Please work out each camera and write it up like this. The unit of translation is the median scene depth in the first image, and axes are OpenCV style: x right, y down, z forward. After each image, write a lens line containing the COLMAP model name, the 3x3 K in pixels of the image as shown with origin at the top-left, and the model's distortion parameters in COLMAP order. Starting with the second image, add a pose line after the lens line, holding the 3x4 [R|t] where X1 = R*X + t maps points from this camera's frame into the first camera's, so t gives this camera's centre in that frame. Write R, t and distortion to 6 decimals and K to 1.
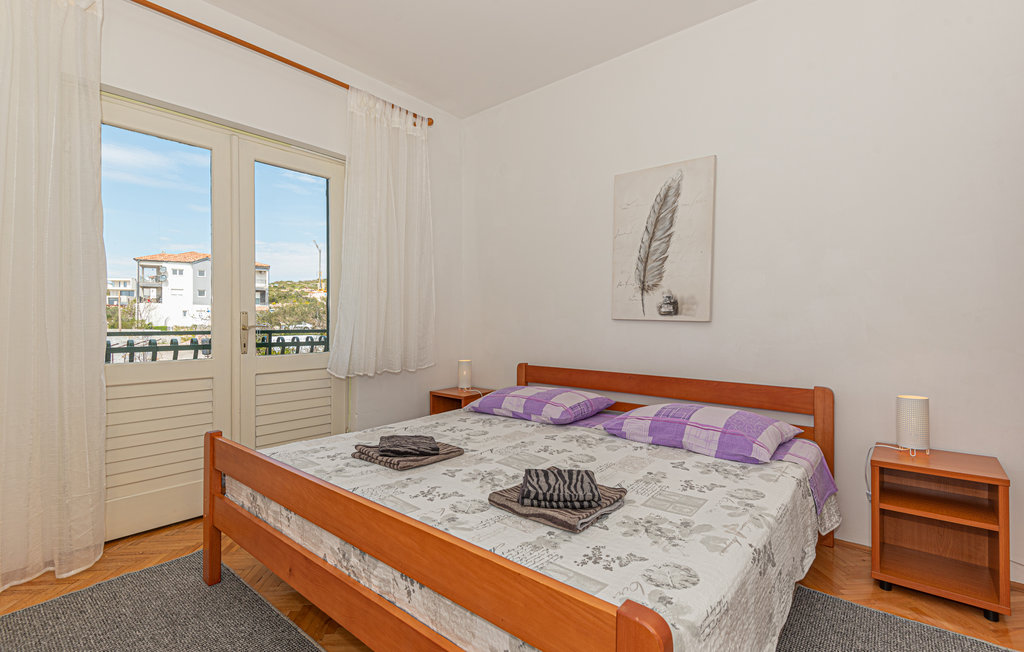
lens RADIAL K [[473.9, 0, 511.3], [0, 473.9, 320.3], [0, 0, 1]] dist [0.025512, -0.000238]
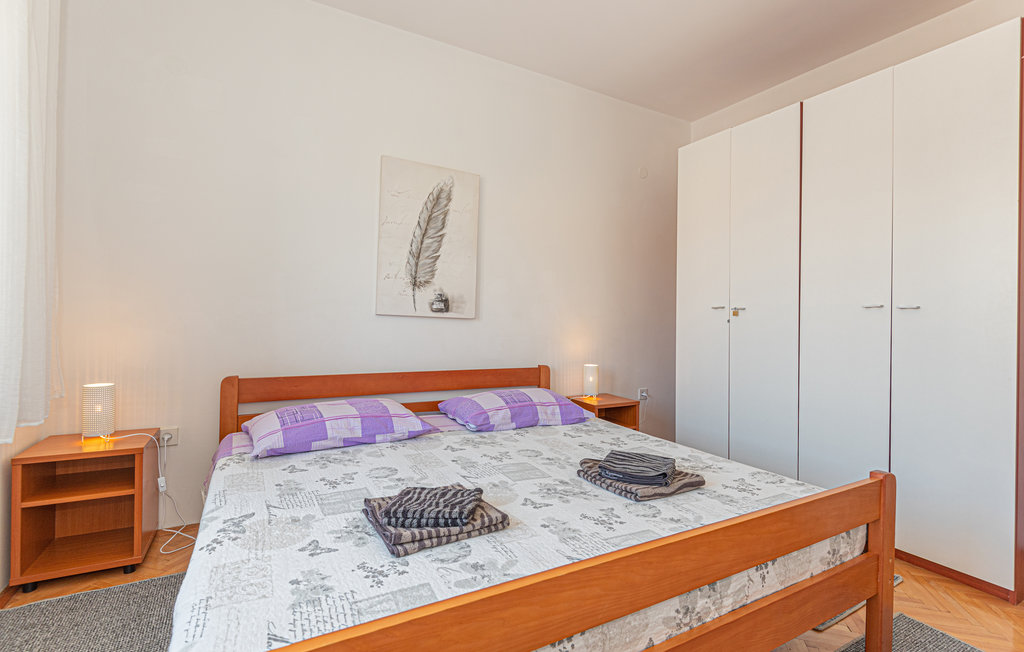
lens RADIAL K [[470.1, 0, 514.6], [0, 470.1, 324.9], [0, 0, 1]] dist [0.009182, -0.000315]
pose [[0.349772, -0.012322, 0.936754, -0.587956], [-0.023124, 0.999495, 0.021781, -0.008691], [-0.936549, -0.029280, 0.349311, 0.484238]]
